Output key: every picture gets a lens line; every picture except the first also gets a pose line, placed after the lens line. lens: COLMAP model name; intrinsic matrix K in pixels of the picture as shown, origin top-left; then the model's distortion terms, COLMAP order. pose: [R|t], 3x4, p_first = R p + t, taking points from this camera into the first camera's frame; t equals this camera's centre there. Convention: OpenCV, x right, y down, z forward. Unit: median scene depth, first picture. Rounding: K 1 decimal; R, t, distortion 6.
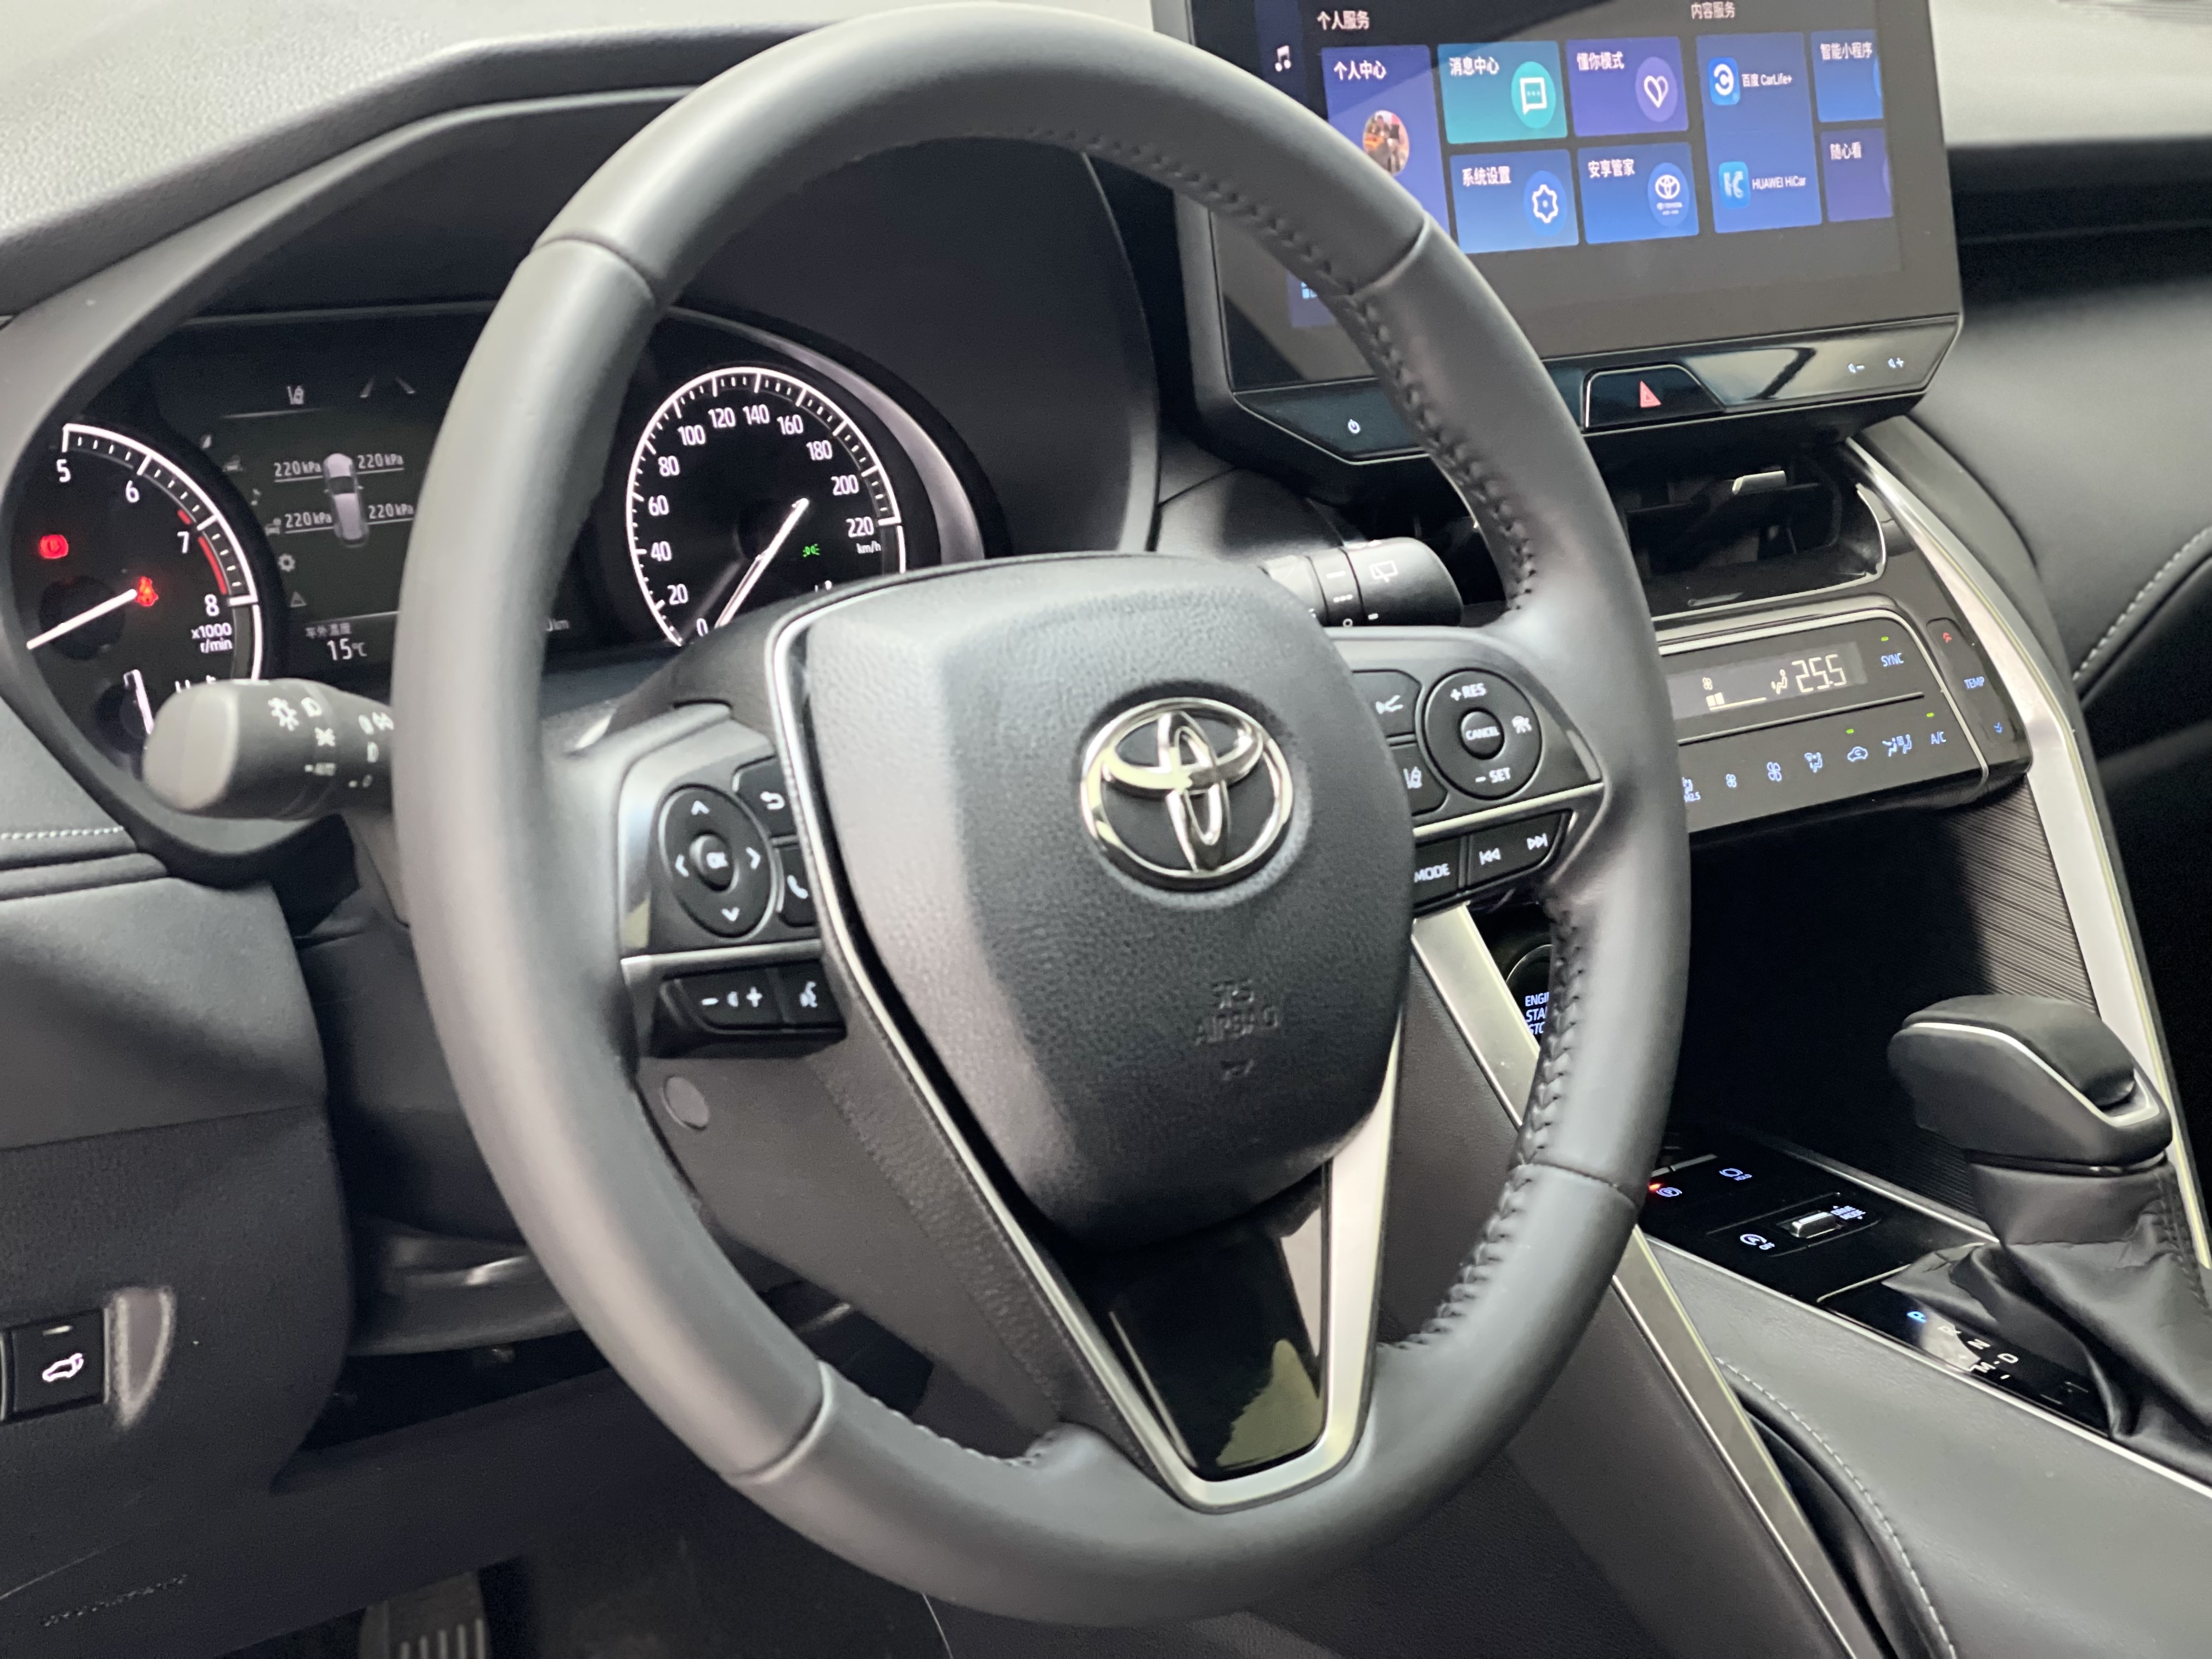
lens RADIAL K [[4112.6, 0, 1096.5], [0, 4112.6, 799.0], [0, 0, 1]] dist [0.249960, 0.001864]
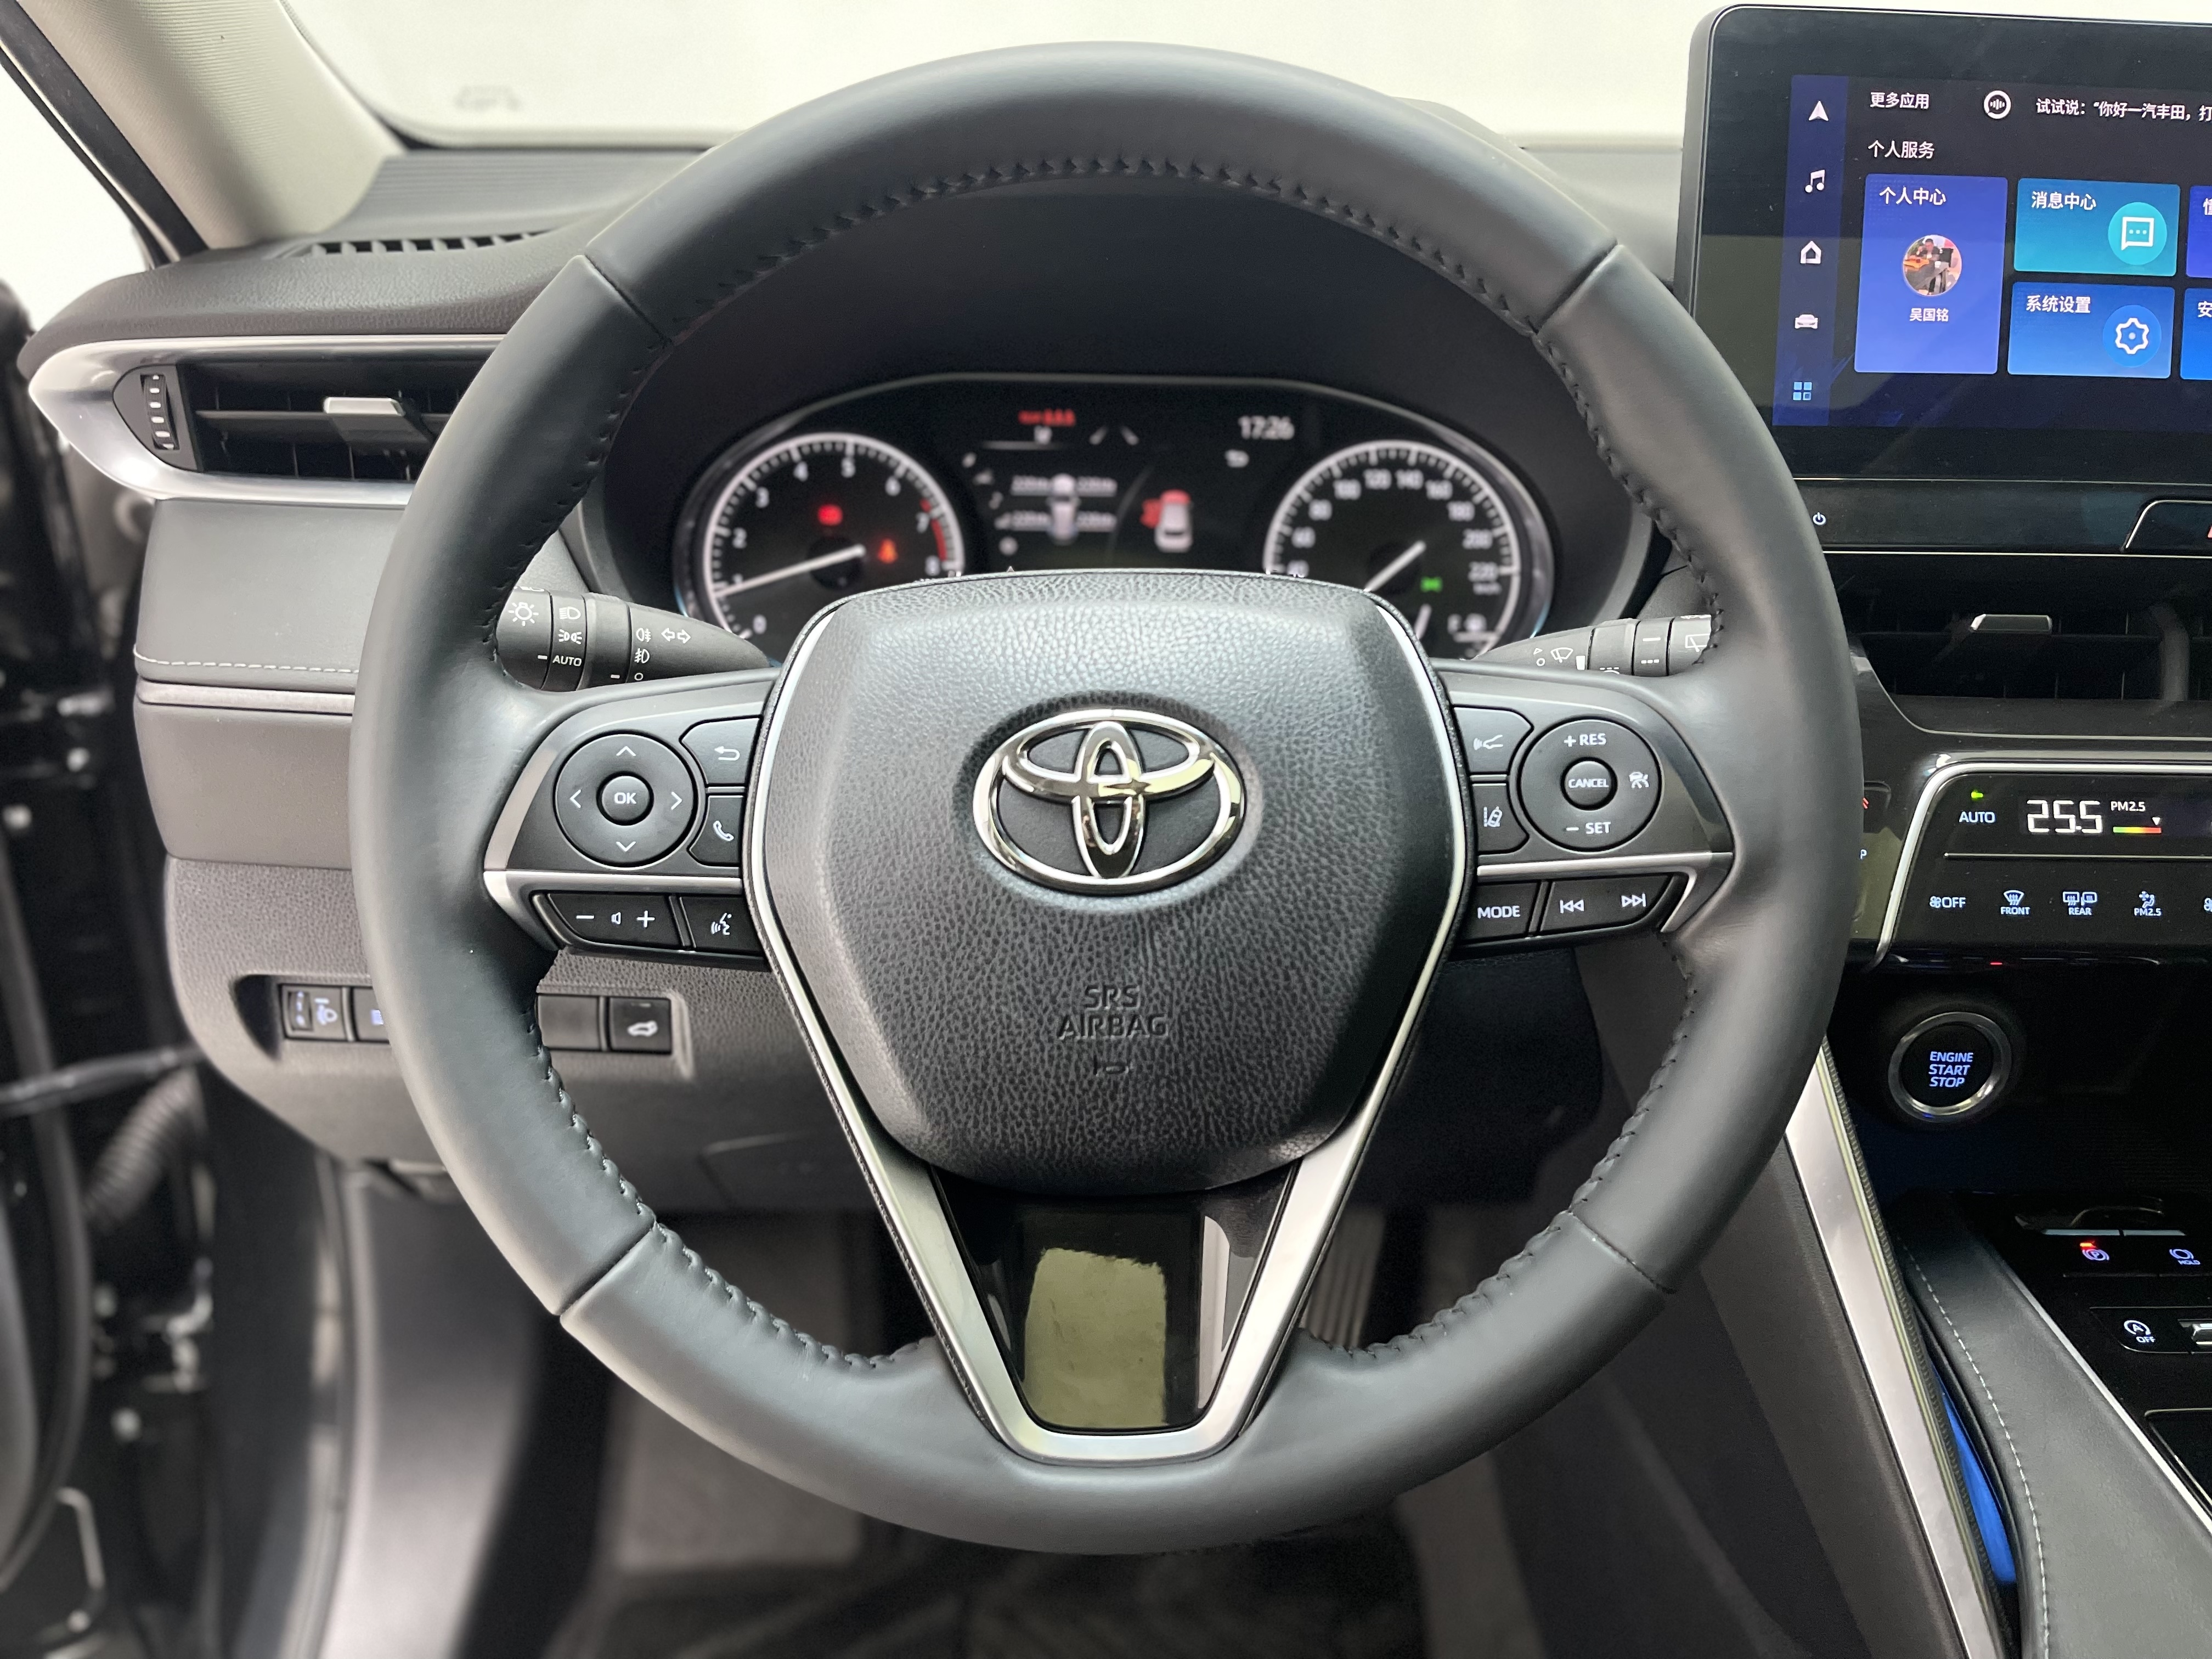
lens RADIAL K [[1699.1, 0, 1103.8], [0, 1699.1, 840.9], [0, 0, 1]] dist [0.069374, -0.117185]
pose [[0.741705, 0.203010, -0.639266, 0.224647], [-0.150758, 0.979166, 0.136035, -0.037846], [0.653564, -0.004524, 0.756857, 0.507782]]
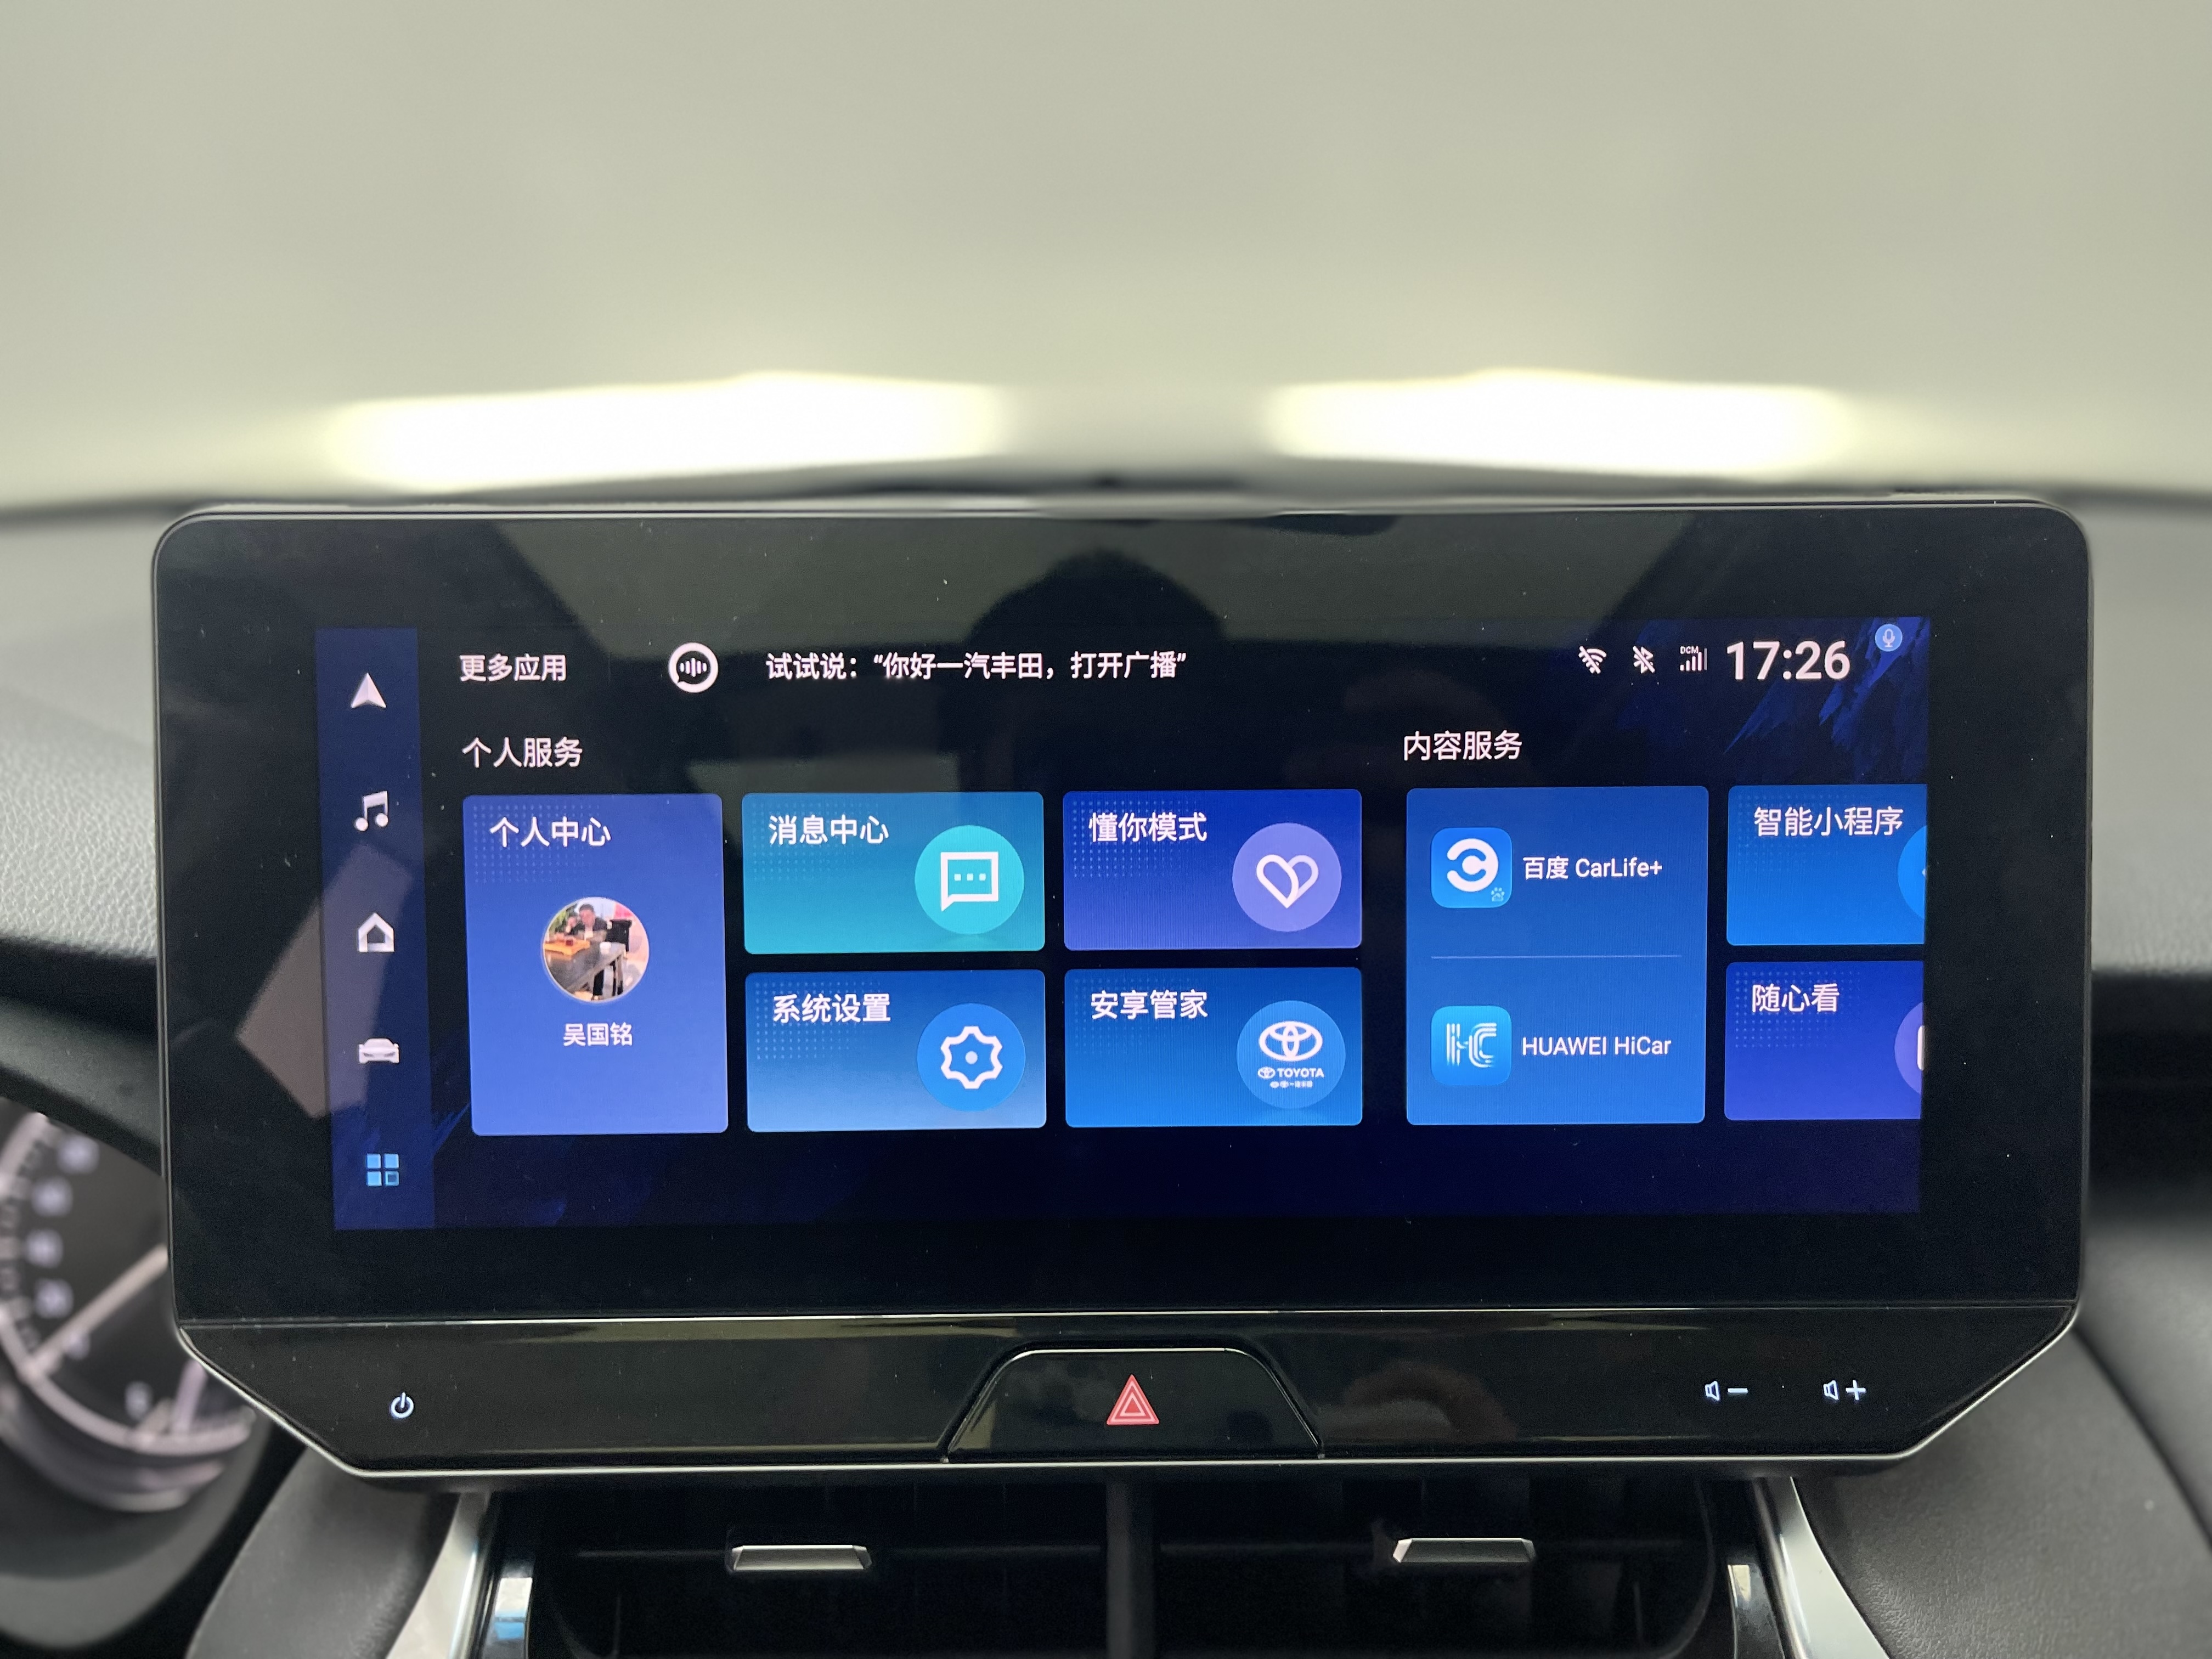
lens RADIAL K [[1707.9, 0, 1109.7], [0, 1707.9, 853.5], [0, 0, 1]] dist [0.070868, -0.117049]
pose [[0.735805, 0.158188, -0.658459, 0.288169], [-0.130404, 0.987234, 0.091450, -0.202874], [0.664519, 0.018576, 0.747040, 0.848074]]
